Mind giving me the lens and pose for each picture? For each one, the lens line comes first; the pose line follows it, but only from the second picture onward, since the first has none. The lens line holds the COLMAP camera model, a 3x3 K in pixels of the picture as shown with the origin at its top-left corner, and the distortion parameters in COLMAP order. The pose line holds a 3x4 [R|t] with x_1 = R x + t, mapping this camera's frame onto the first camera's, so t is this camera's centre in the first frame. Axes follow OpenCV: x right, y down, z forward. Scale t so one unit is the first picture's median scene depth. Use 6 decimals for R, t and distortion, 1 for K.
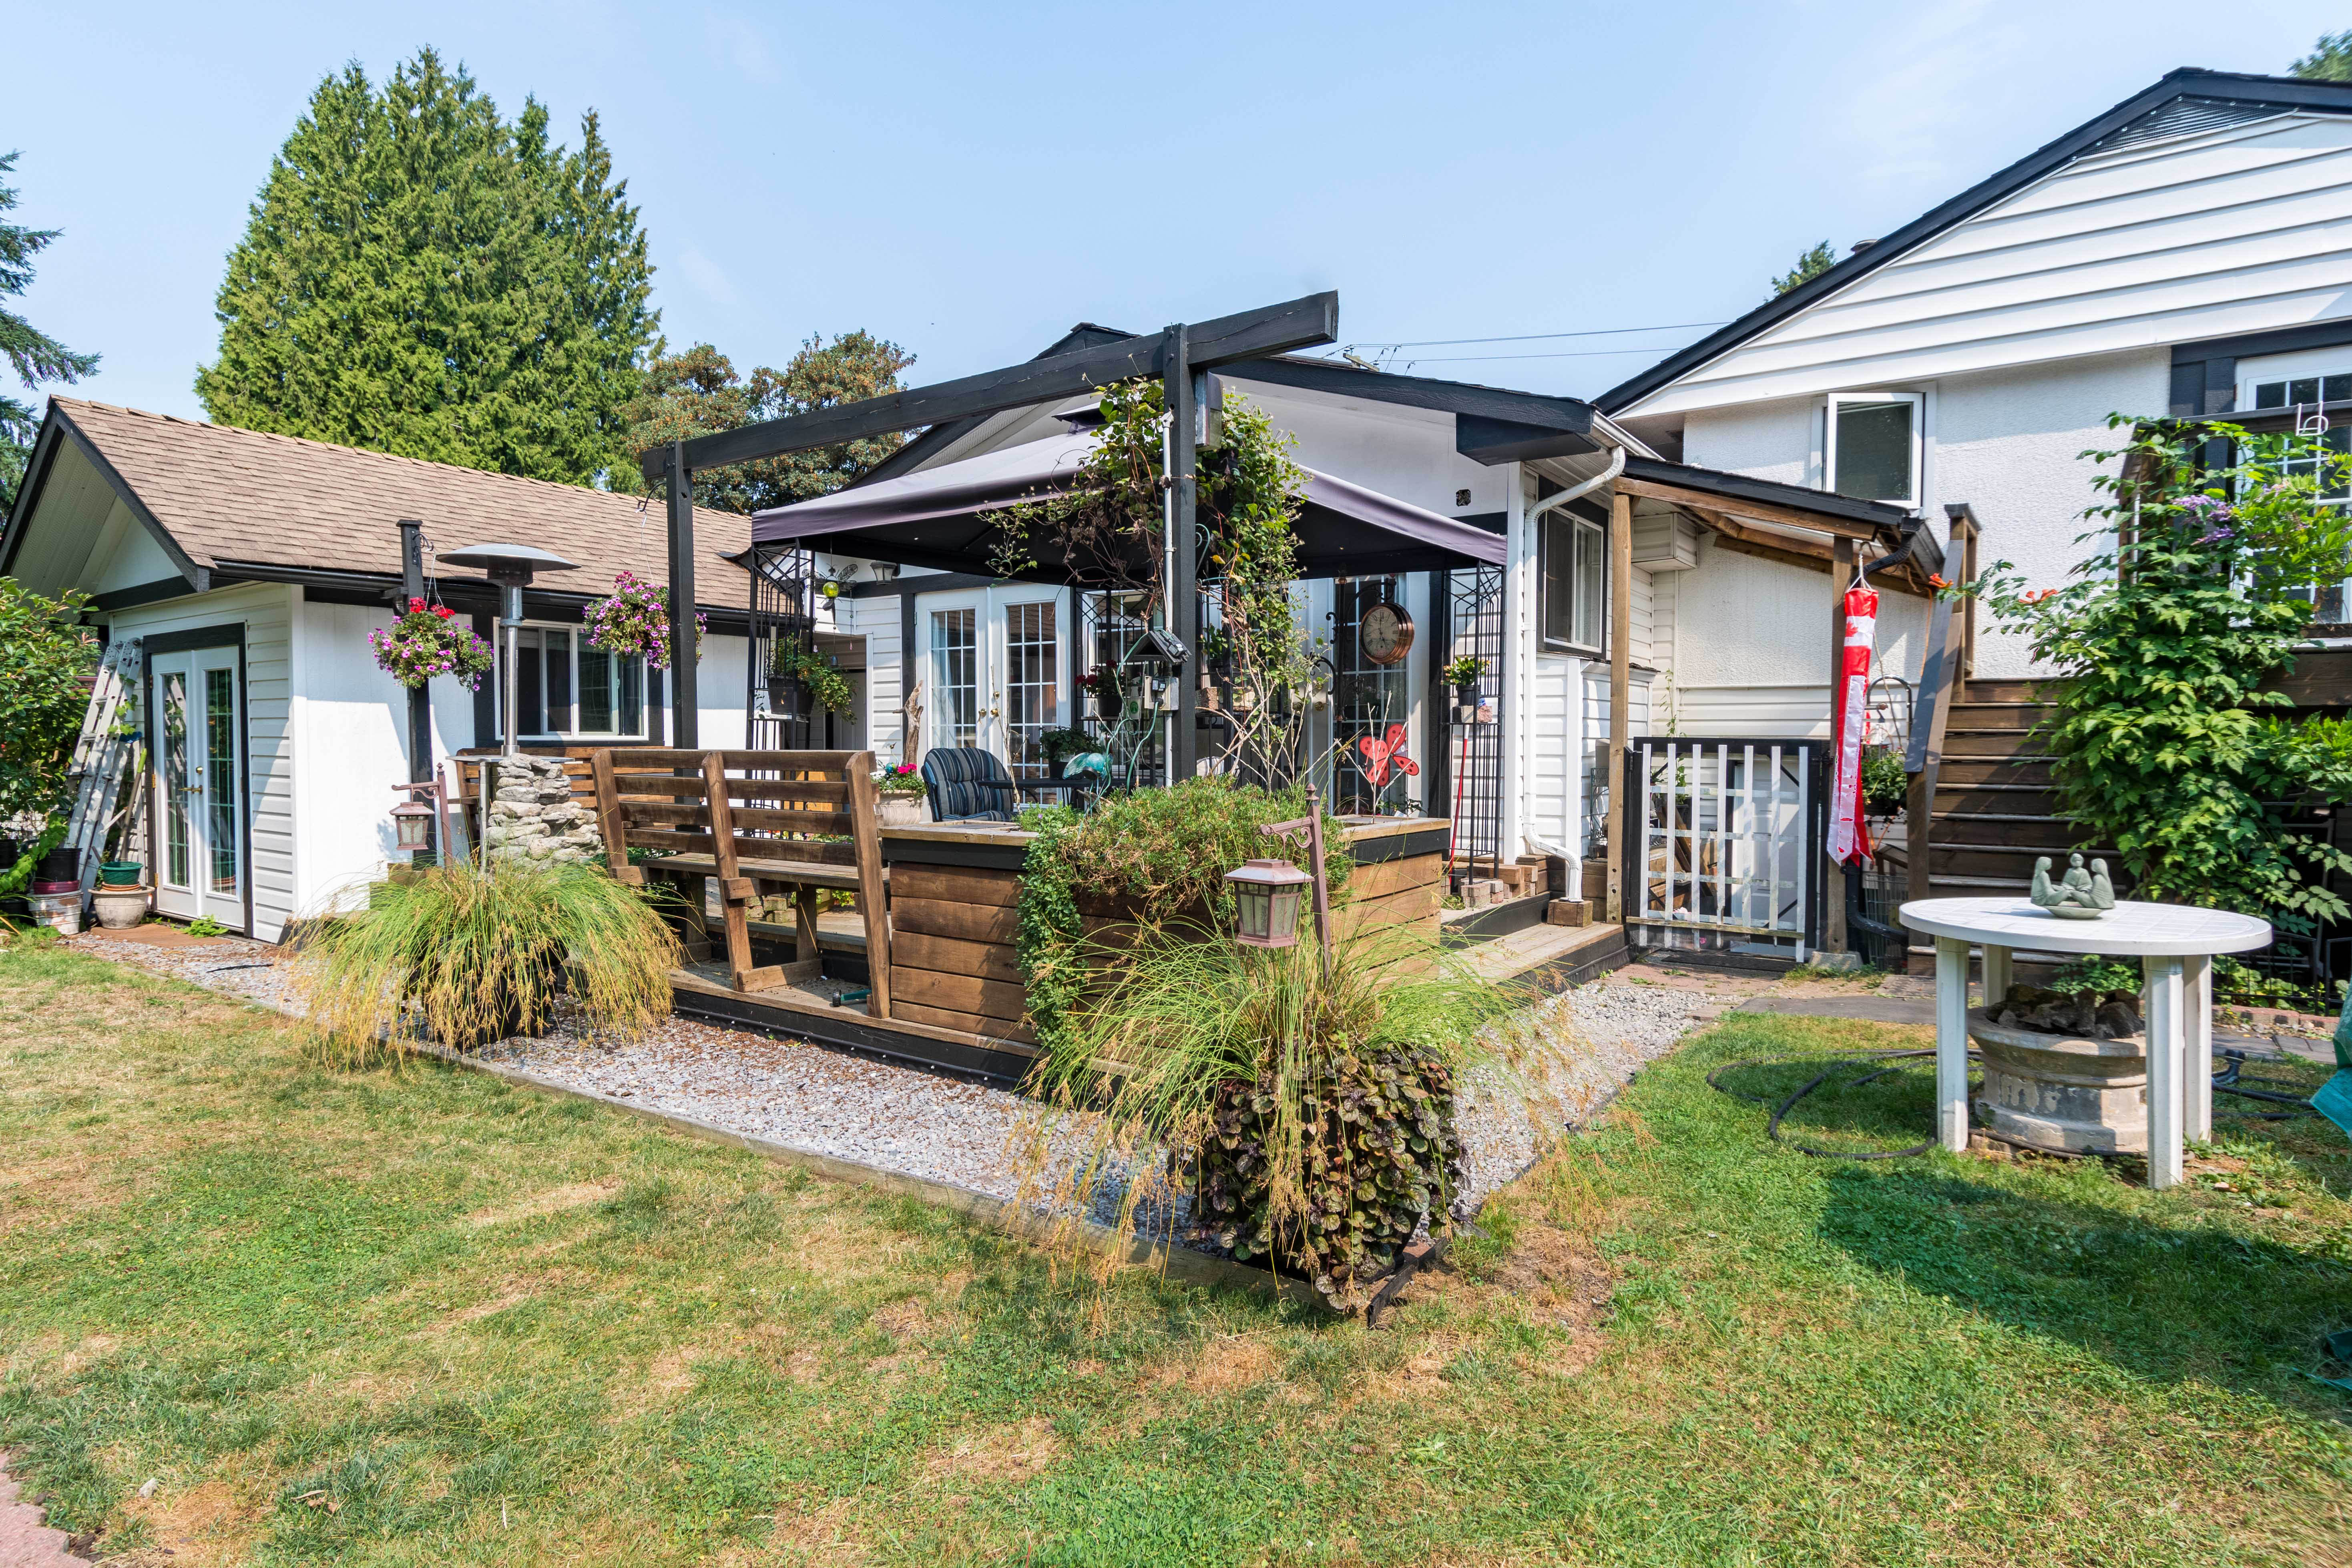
lens RADIAL K [[1265.9, 0, 1182.7], [0, 1265.9, 827.4], [0, 0, 1]] dist [-0.000870, -0.001276]
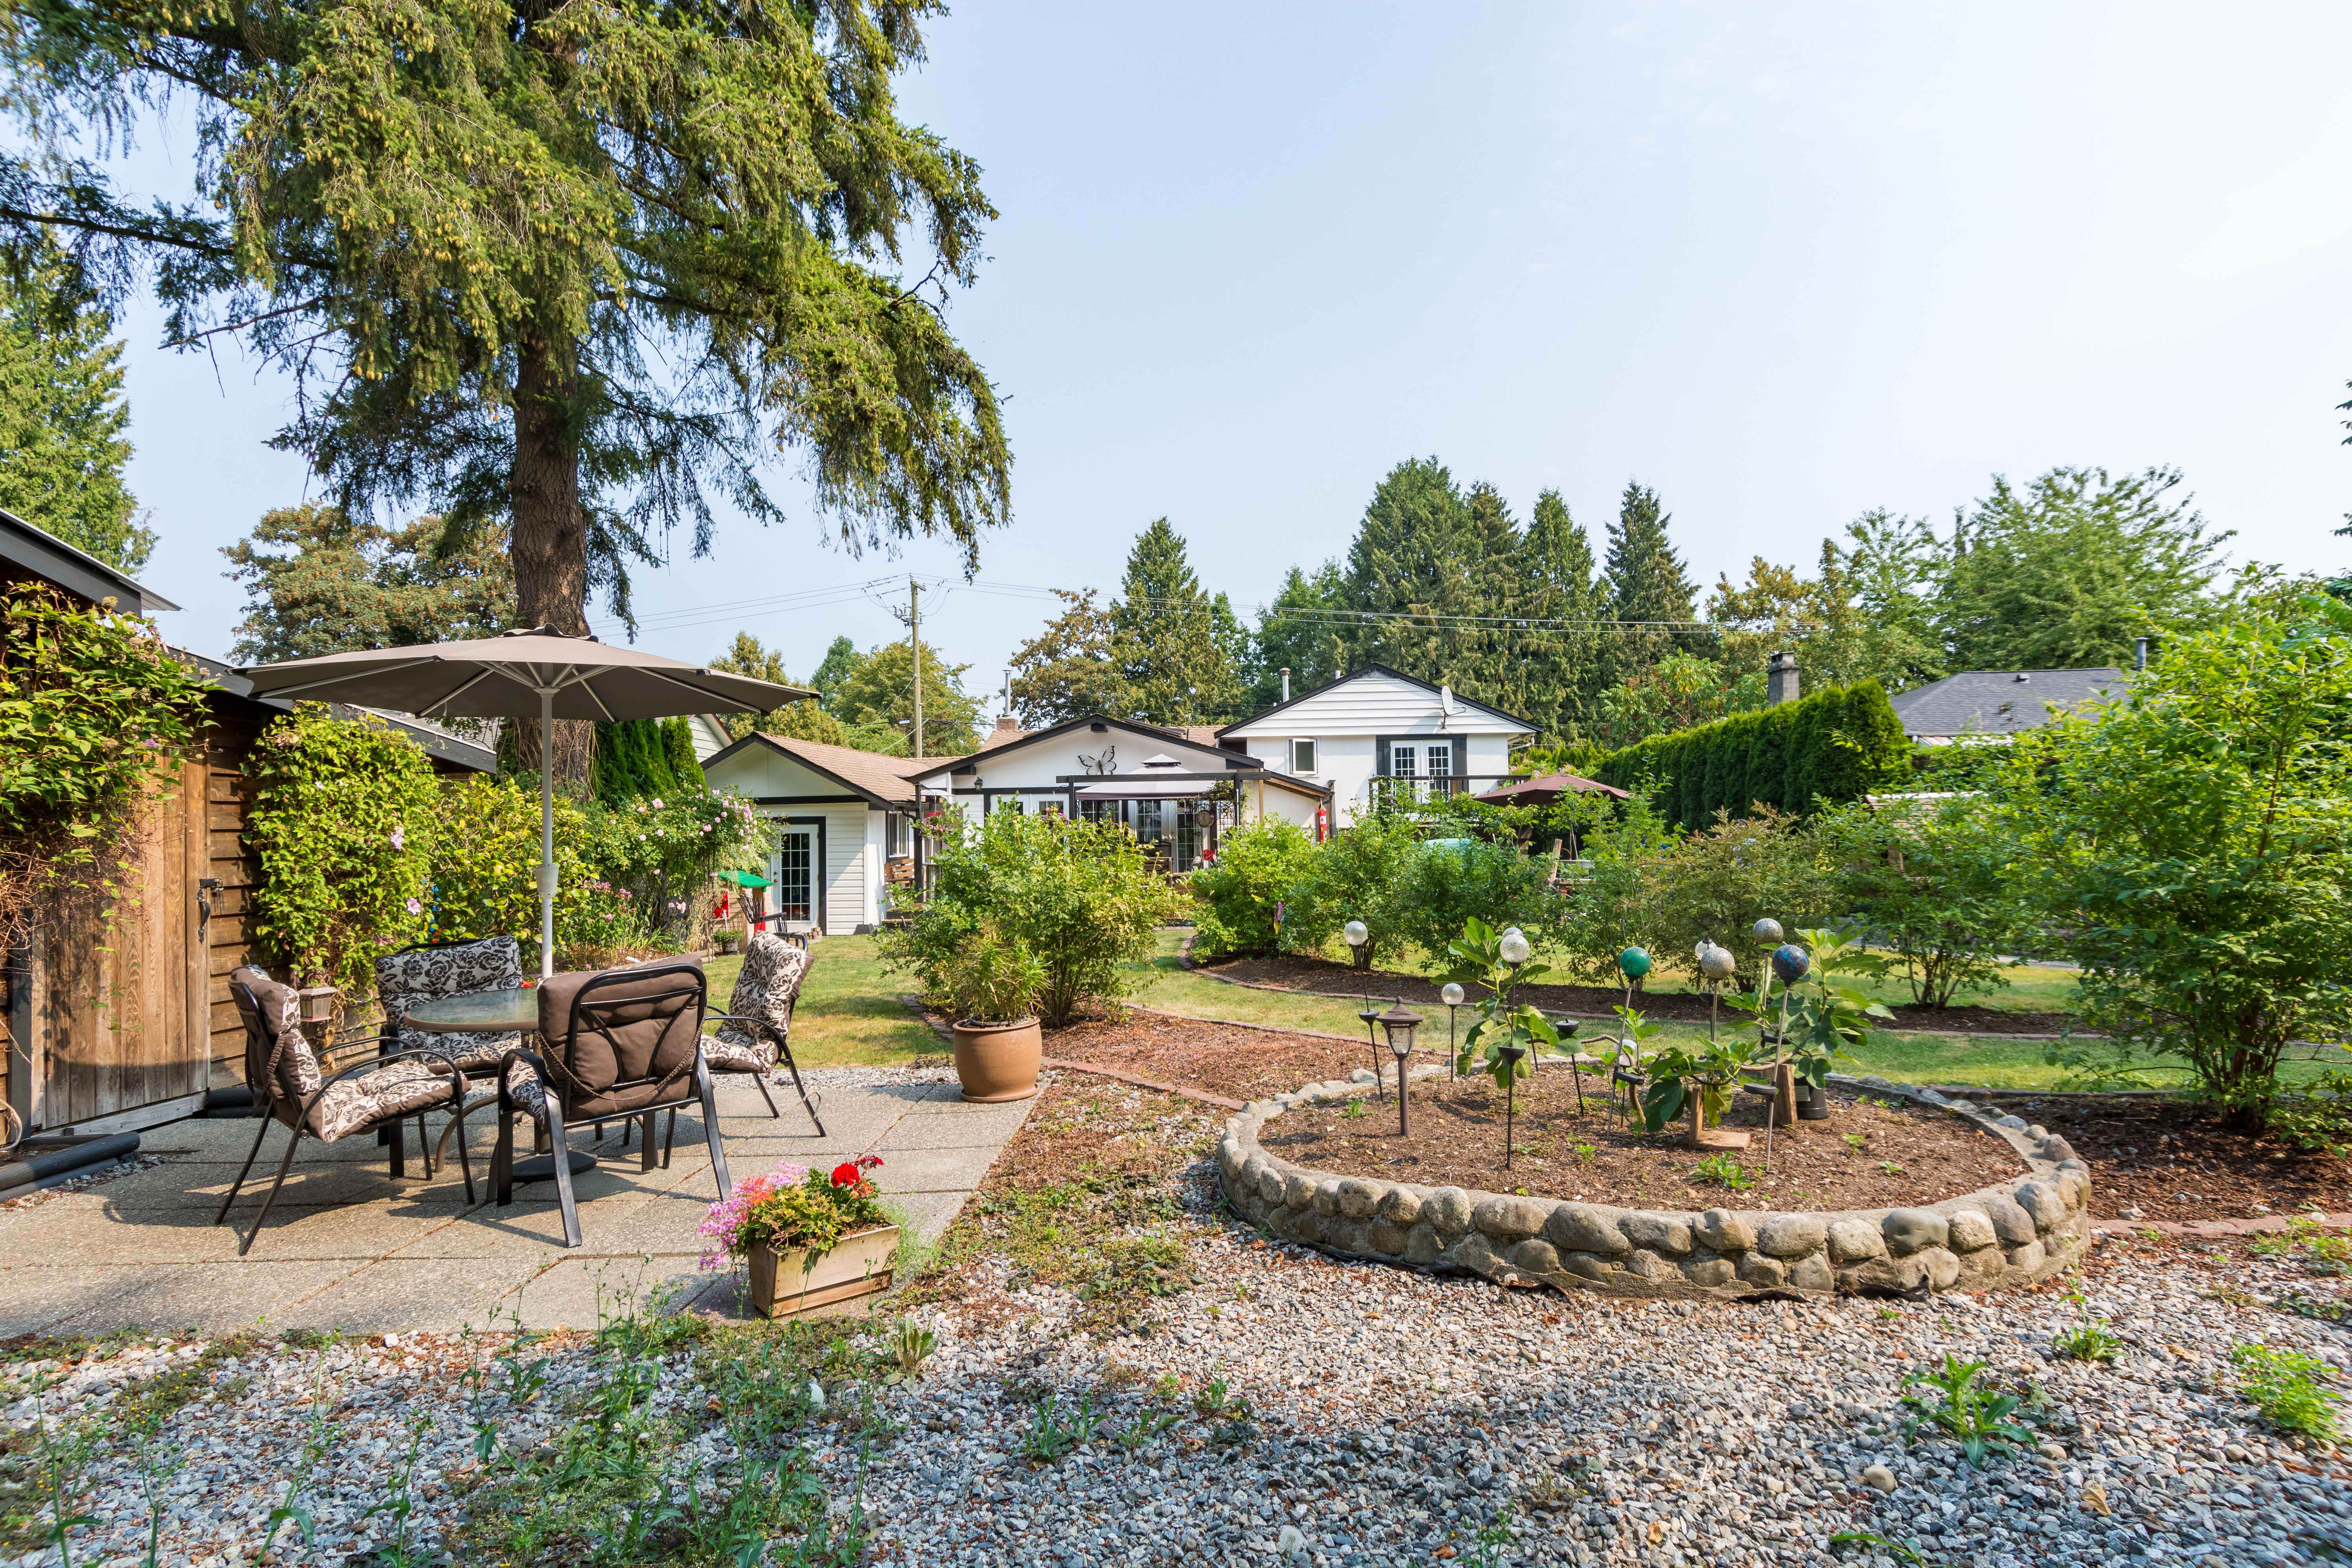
lens RADIAL K [[1265.9, 0, 1182.7], [0, 1265.9, 827.4], [0, 0, 1]] dist [-0.000870, -0.001276]
pose [[0.849646, -0.016861, 0.527084, -1.461349], [0.052090, 0.997284, -0.052064, 0.038132], [-0.524775, 0.071692, 0.848217, -1.606767]]
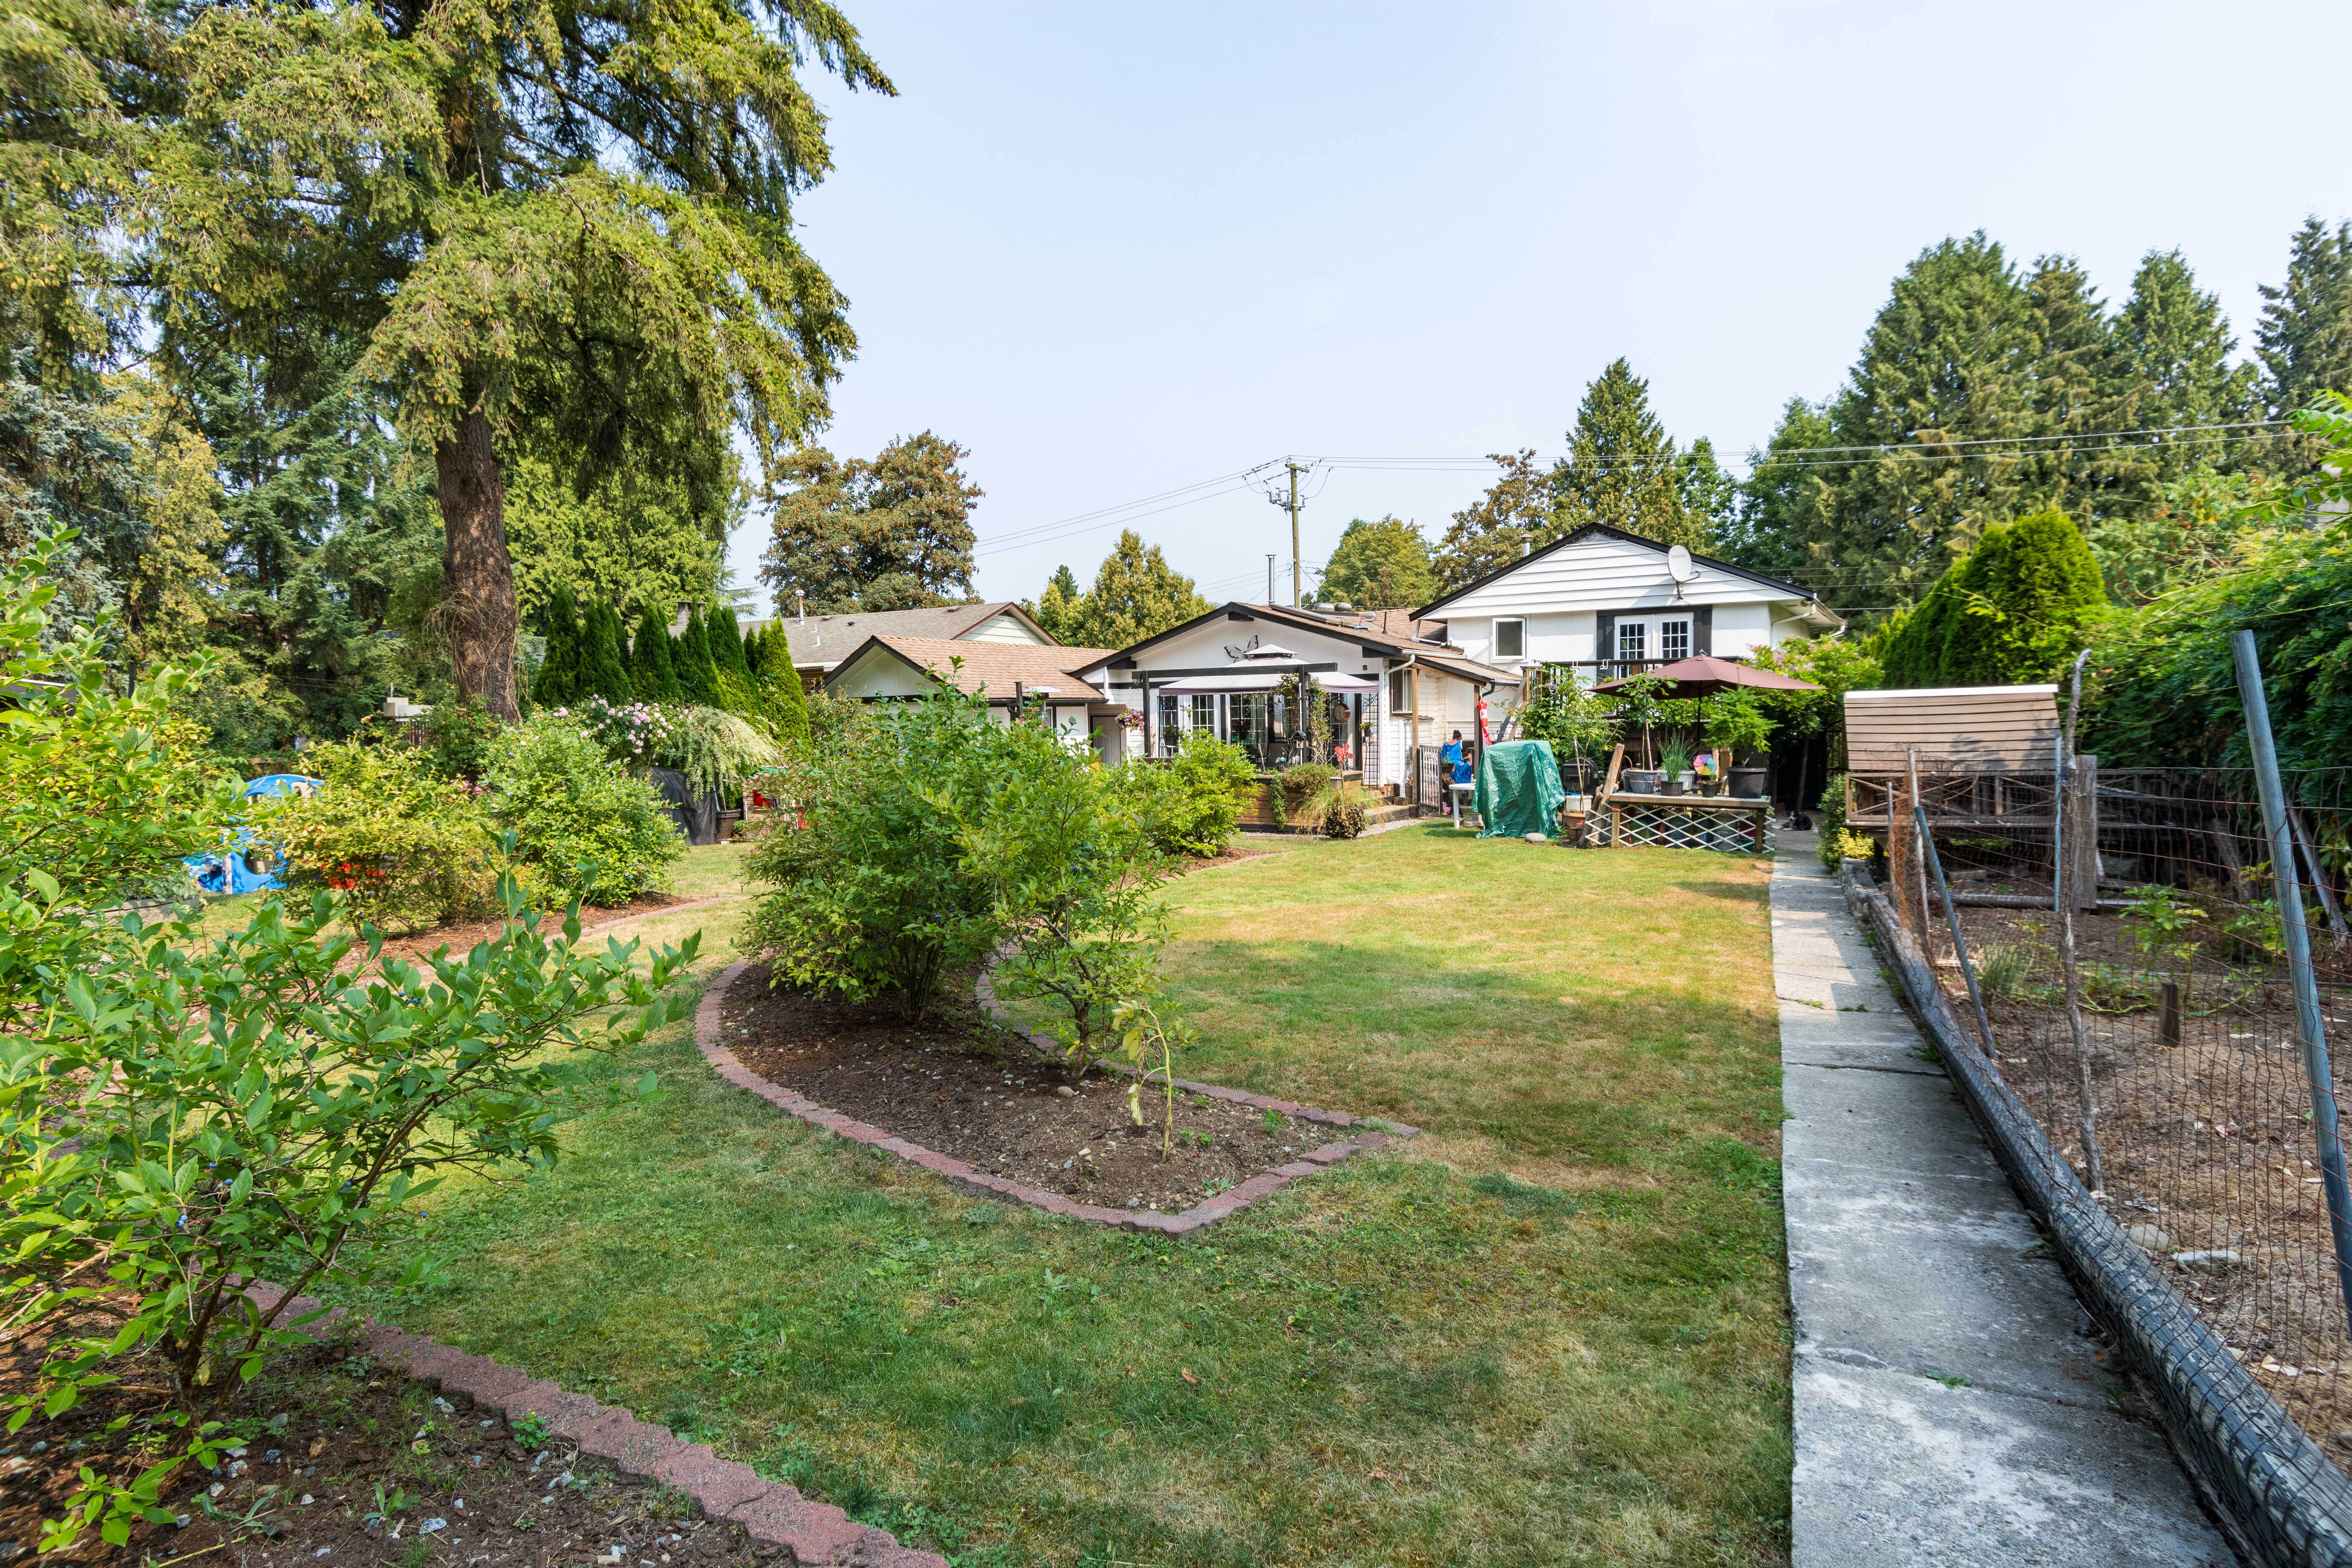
lens RADIAL K [[1265.9, 0, 1182.7], [0, 1265.9, 827.4], [0, 0, 1]] dist [-0.000870, -0.001276]
pose [[0.997641, -0.028025, 0.062673, -0.371847], [0.026560, 0.999357, 0.024077, 0.035730], [-0.063308, -0.022355, 0.997744, -1.803284]]
